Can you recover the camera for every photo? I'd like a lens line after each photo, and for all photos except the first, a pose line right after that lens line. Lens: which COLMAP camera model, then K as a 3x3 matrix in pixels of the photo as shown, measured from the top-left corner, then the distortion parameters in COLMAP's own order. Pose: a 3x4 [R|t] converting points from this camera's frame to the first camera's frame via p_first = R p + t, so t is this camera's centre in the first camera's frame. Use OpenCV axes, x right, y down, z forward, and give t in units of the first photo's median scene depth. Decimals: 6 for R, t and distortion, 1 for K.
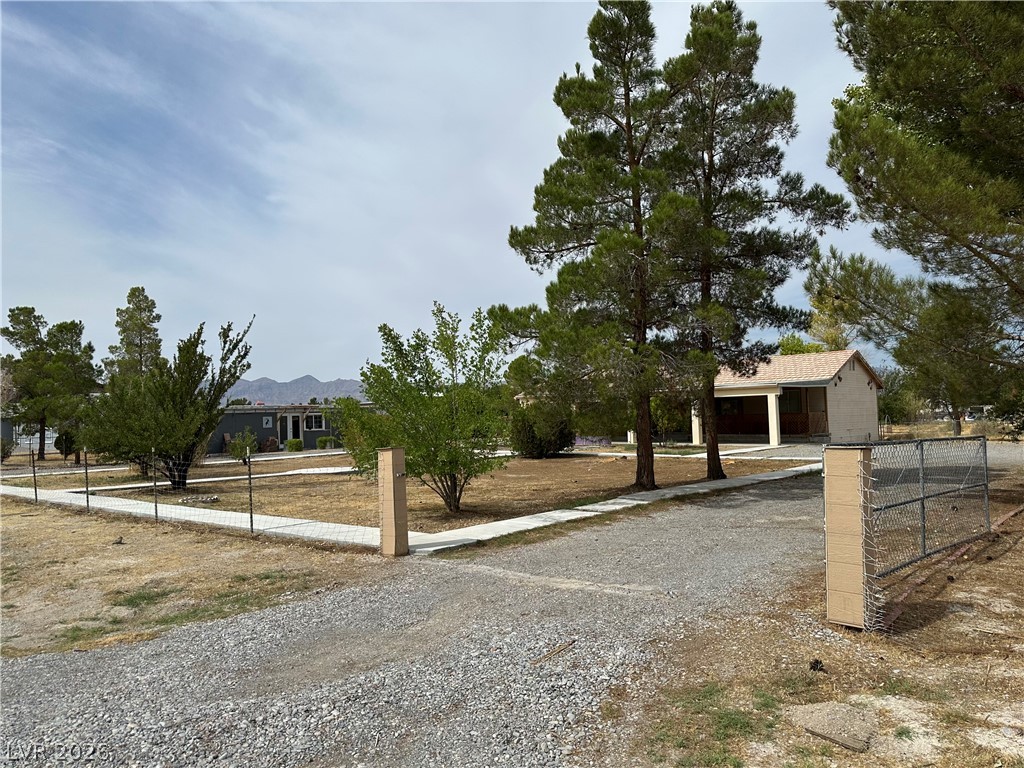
lens RADIAL K [[704.2, 0, 518.7], [0, 704.2, 396.8], [0, 0, 1]] dist [0.061936, -0.071315]
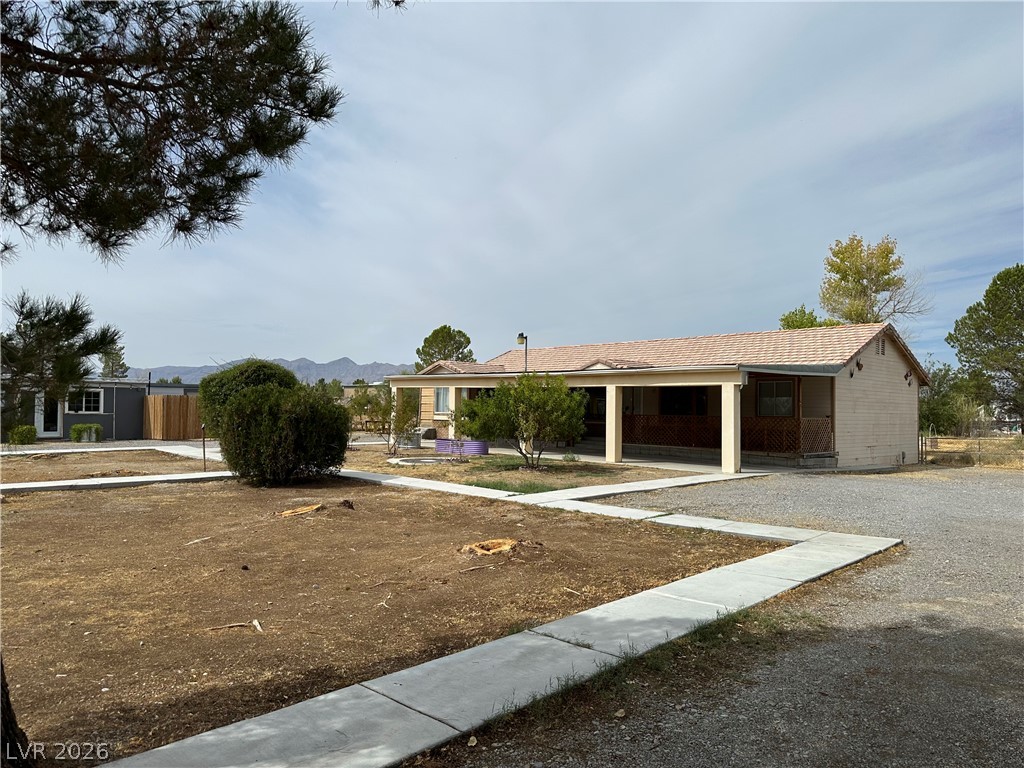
lens RADIAL K [[704.2, 0, 518.7], [0, 704.2, 396.8], [0, 0, 1]] dist [0.061936, -0.071315]
pose [[0.998170, 0.039361, -0.045908, 0.208320], [-0.038655, 0.999122, 0.016161, 0.004121], [0.046504, -0.014357, 0.998815, 0.410038]]
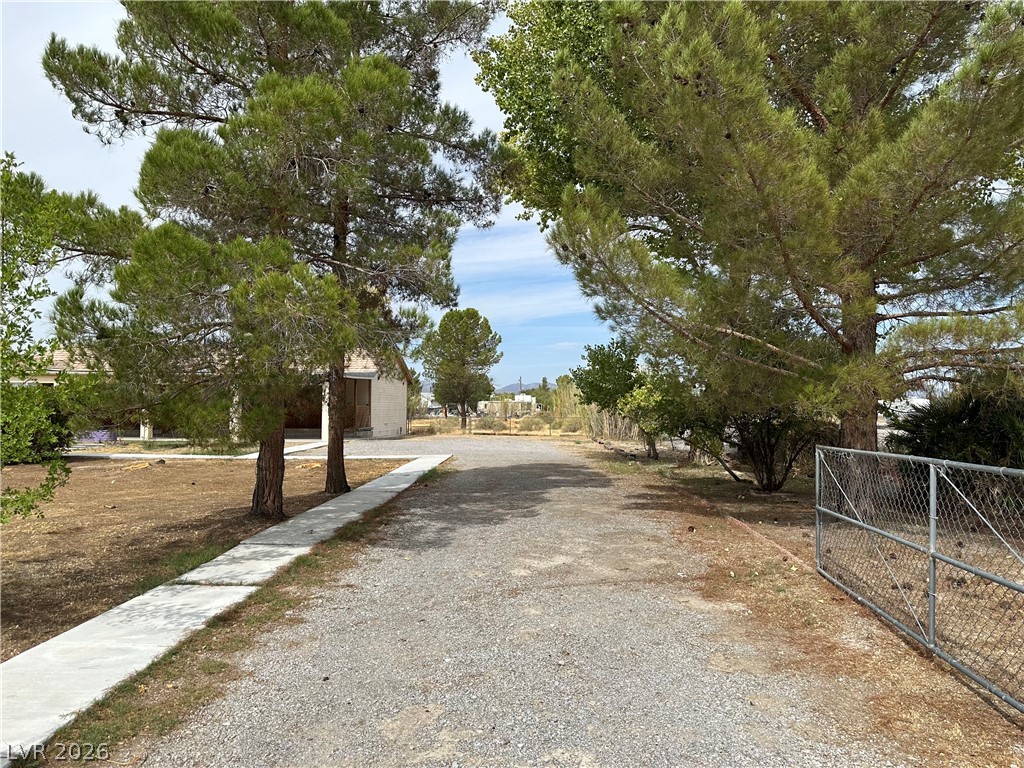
lens RADIAL K [[704.2, 0, 518.7], [0, 704.2, 396.8], [0, 0, 1]] dist [0.061936, -0.071315]
pose [[0.767866, 0.037237, 0.639527, -0.028438], [-0.045918, 0.998941, -0.003031, 0.003668], [-0.638963, -0.027039, 0.768762, 0.150187]]
